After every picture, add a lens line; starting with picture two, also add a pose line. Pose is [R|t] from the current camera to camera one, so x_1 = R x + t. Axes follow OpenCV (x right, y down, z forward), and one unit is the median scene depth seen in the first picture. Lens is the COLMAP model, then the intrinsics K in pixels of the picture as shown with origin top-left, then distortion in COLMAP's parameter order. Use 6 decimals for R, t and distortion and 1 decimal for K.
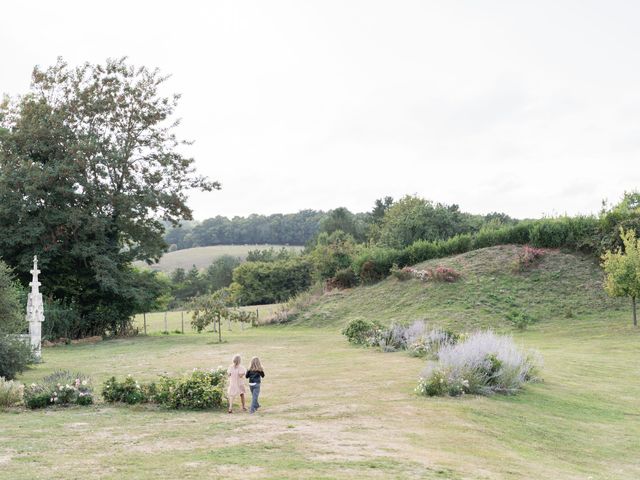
lens RADIAL K [[1500.8, 0, 320.0], [0, 1500.8, 240.0], [0, 0, 1]] dist [0.072696, -0.276086]
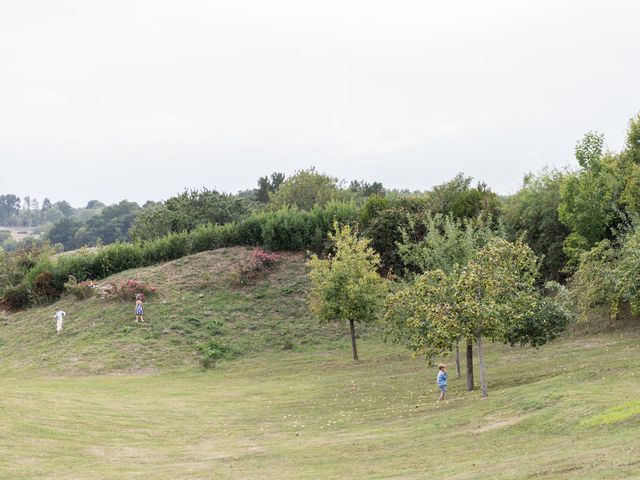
lens RADIAL K [[2173.8, 0, 320.0], [0, 2173.8, 240.0], [0, 0, 1]] dist [-0.077249, -0.299538]
pose [[0.999145, -0.014747, -0.038623, 0.211713], [0.014929, 0.999879, 0.004441, -0.004104], [0.038553, -0.005014, 0.999244, -0.022076]]
